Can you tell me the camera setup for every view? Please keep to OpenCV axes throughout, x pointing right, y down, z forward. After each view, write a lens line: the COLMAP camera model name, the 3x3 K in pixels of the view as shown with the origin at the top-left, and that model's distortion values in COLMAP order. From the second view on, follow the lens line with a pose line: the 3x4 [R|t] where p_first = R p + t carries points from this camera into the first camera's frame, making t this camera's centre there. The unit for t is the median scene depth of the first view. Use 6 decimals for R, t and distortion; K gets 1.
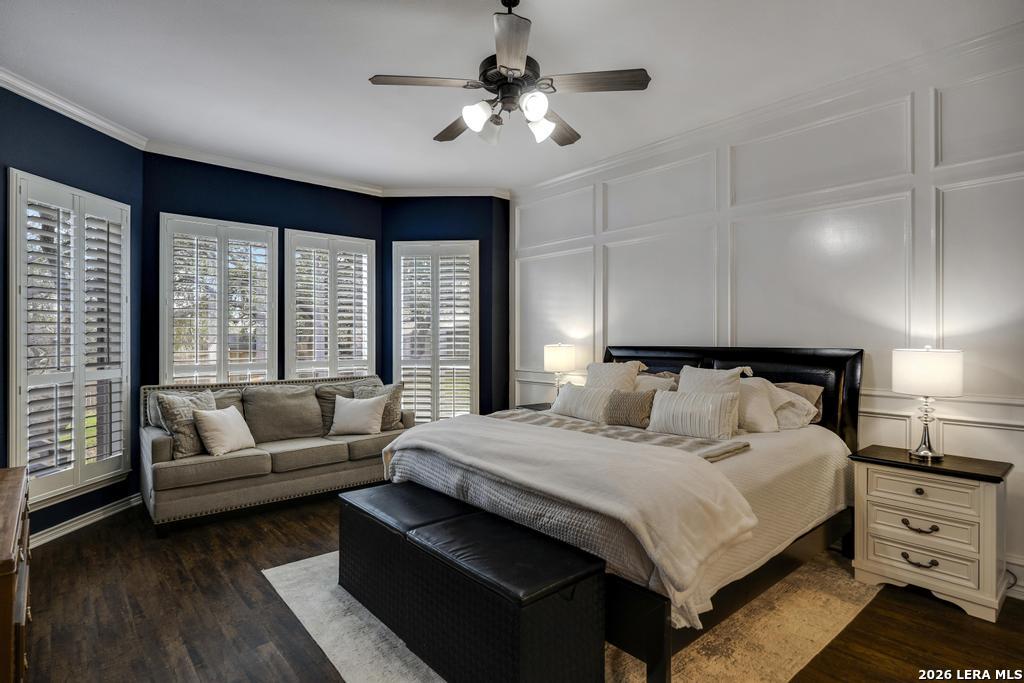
lens RADIAL K [[506.4, 0, 512.0], [0, 506.4, 341.5], [0, 0, 1]] dist [-0.002689, -0.000616]
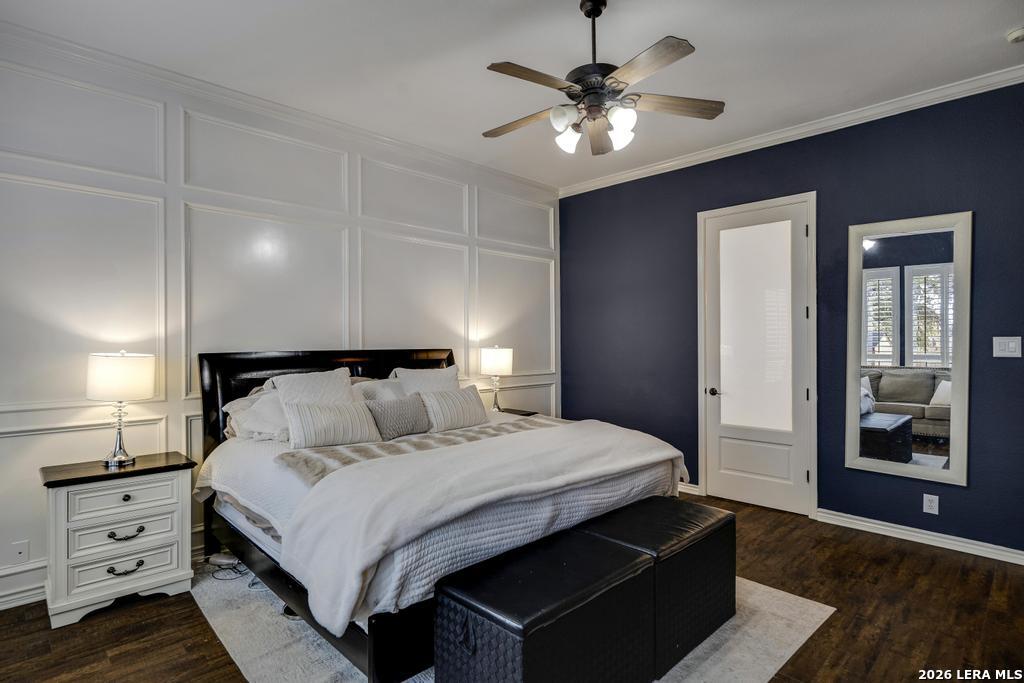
lens RADIAL K [[521.3, 0, 512.0], [0, 521.3, 341.5], [0, 0, 1]] dist [0.006518, 0.000528]
pose [[-0.042144, 0.003083, 0.999107, -0.144035], [0.008338, 0.999962, -0.002734, -0.000253], [-0.999077, 0.008215, -0.042168, 0.165693]]
